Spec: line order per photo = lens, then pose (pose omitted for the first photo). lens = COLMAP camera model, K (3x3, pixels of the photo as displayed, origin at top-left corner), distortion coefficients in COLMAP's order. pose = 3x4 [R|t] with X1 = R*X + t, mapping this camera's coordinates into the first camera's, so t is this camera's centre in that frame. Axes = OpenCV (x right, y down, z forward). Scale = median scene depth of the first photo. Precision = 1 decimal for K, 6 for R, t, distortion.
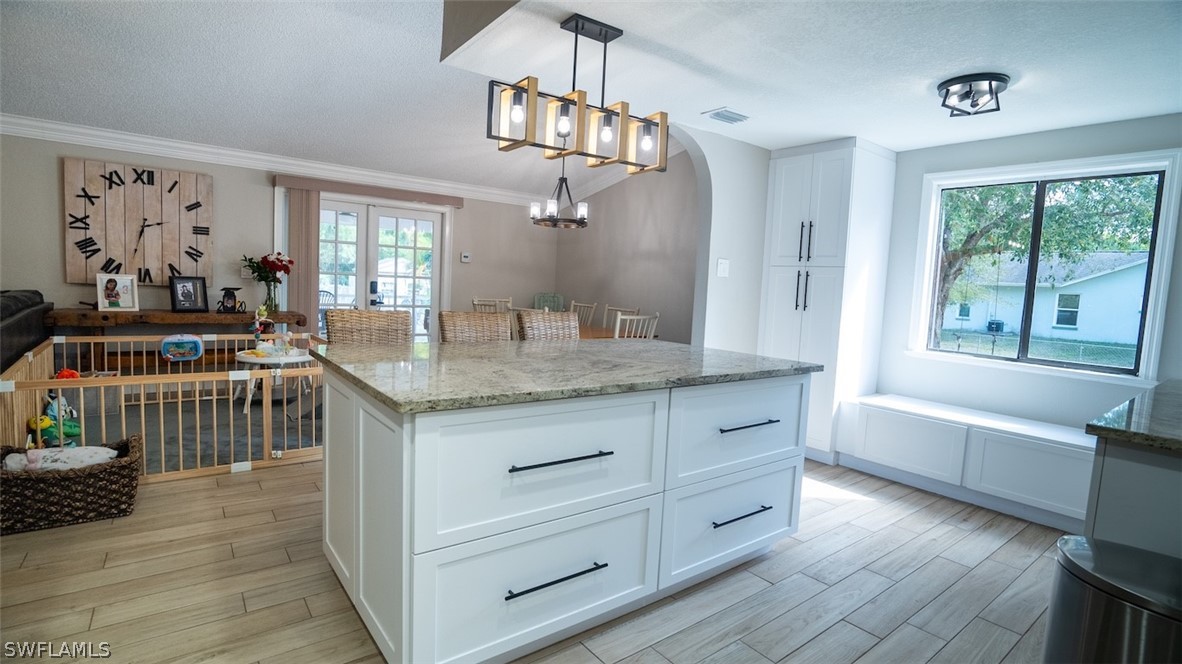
lens RADIAL K [[546.2, 0, 589.1], [0, 546.2, 330.0], [0, 0, 1]] dist [-0.061571, 0.024845]
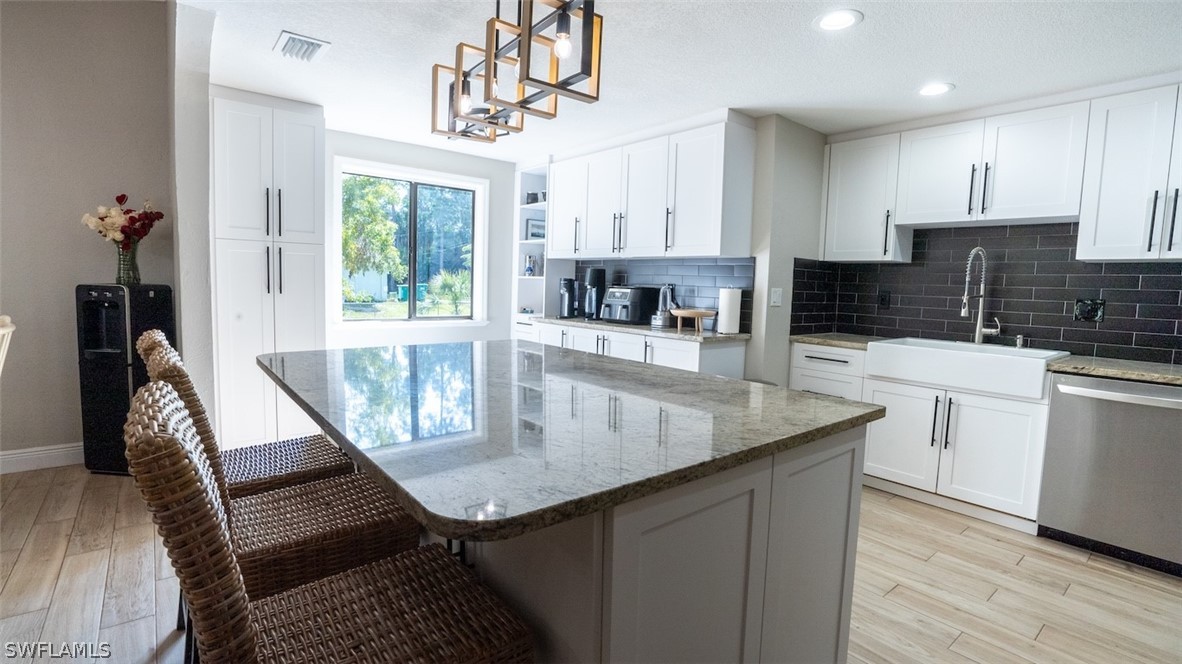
lens RADIAL K [[546.2, 0, 589.1], [0, 546.2, 330.0], [0, 0, 1]] dist [-0.061571, 0.024845]
pose [[-0.032517, -0.137432, 0.989977, -0.384863], [0.055561, 0.988721, 0.139083, -0.057634], [-0.997926, 0.059526, -0.024514, 0.443974]]
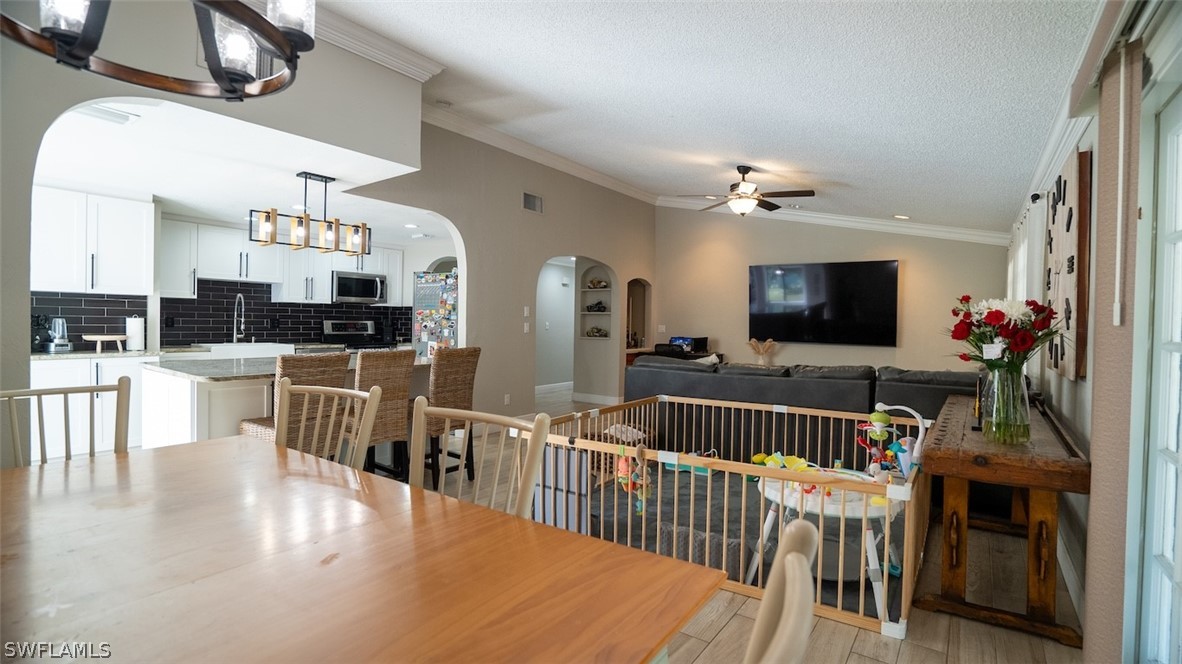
lens RADIAL K [[546.2, 0, 589.1], [0, 546.2, 330.0], [0, 0, 1]] dist [-0.061571, 0.024845]
pose [[-0.953864, -0.062050, -0.293758, -0.170160], [-0.089947, 0.992530, 0.082420, -0.135037], [0.286449, 0.105040, -0.952320, 1.417909]]
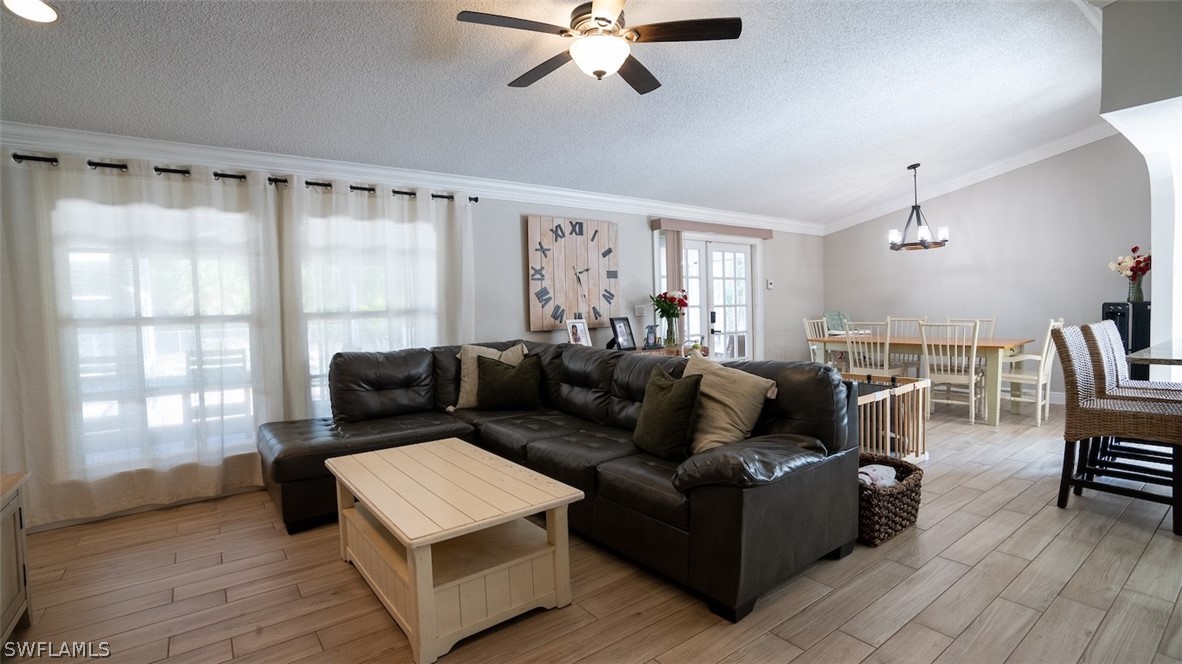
lens RADIAL K [[533.0, 0, 616.0], [0, 533.0, 325.8], [0, 0, 1]] dist [-0.031099, 0.000321]
pose [[0.997160, -0.075303, -0.001120, -0.776110], [0.075168, 0.996064, -0.046980, -0.034756], [0.004653, 0.046763, 0.998895, -0.076365]]
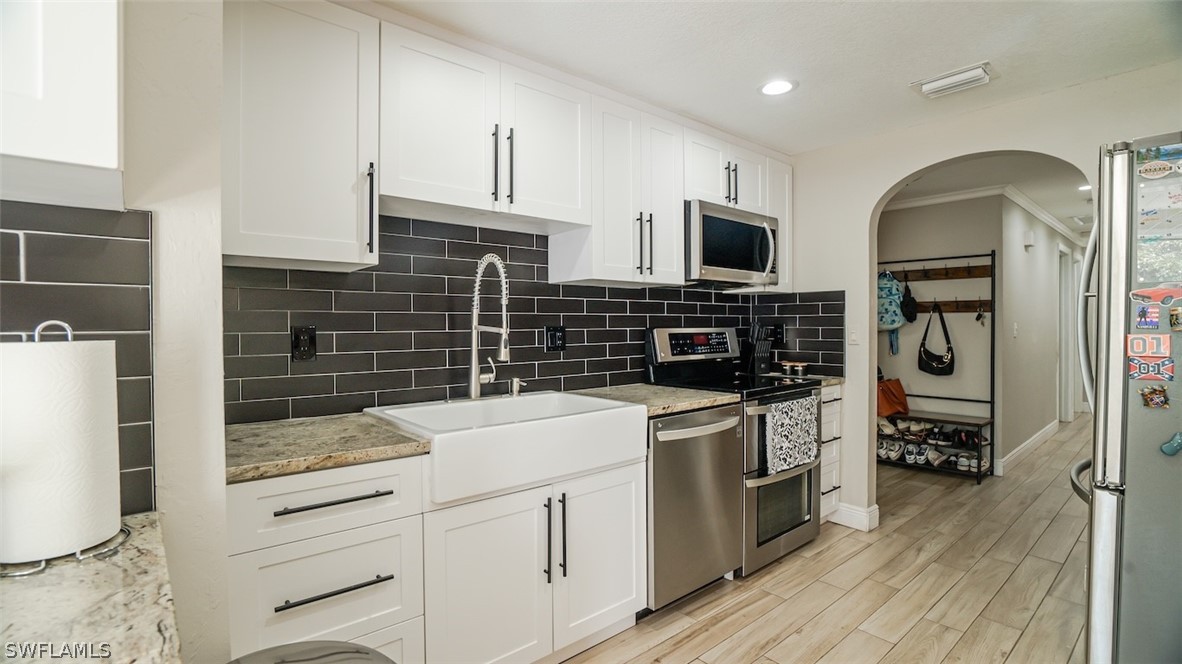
lens RADIAL K [[546.2, 0, 589.1], [0, 546.2, 330.0], [0, 0, 1]] dist [-0.061571, 0.024845]
pose [[-0.997293, -0.044974, -0.058169, 0.202122], [-0.050348, 0.994251, 0.094493, -0.025023], [0.053585, 0.097166, -0.993825, 0.391800]]
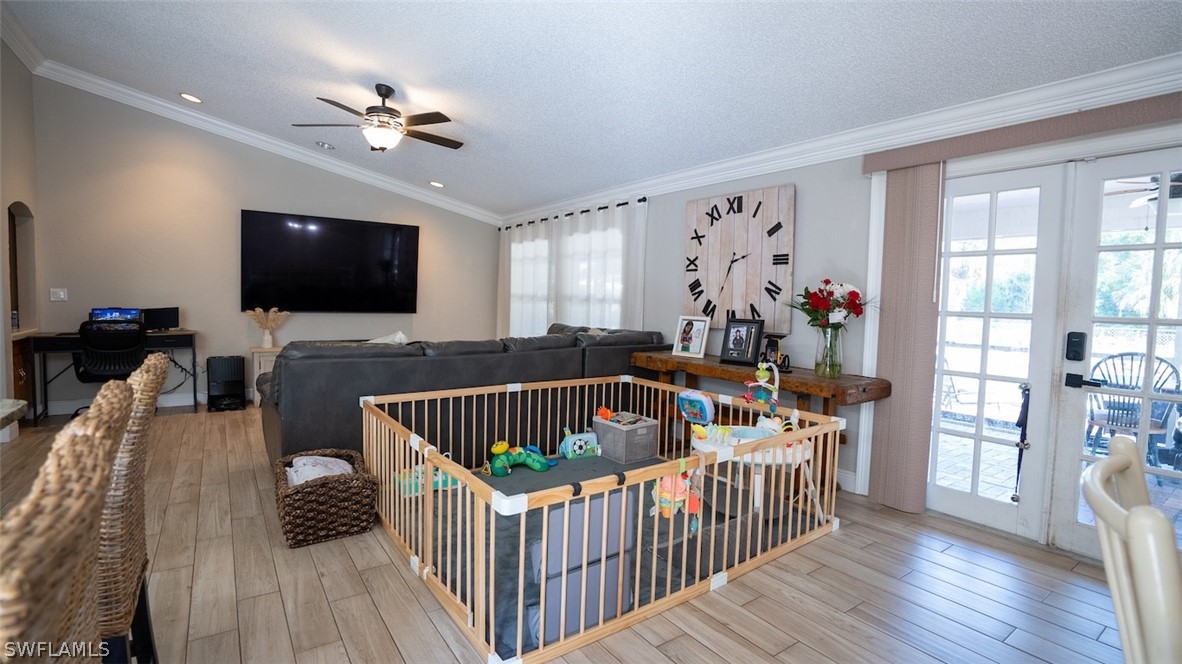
lens RADIAL K [[546.2, 0, 589.1], [0, 546.2, 330.0], [0, 0, 1]] dist [-0.061571, 0.024845]
pose [[-0.039079, 0.006622, -0.999214, 0.057756], [-0.111979, 0.993650, 0.010965, -0.068766], [0.992942, 0.112319, -0.038089, 0.818595]]
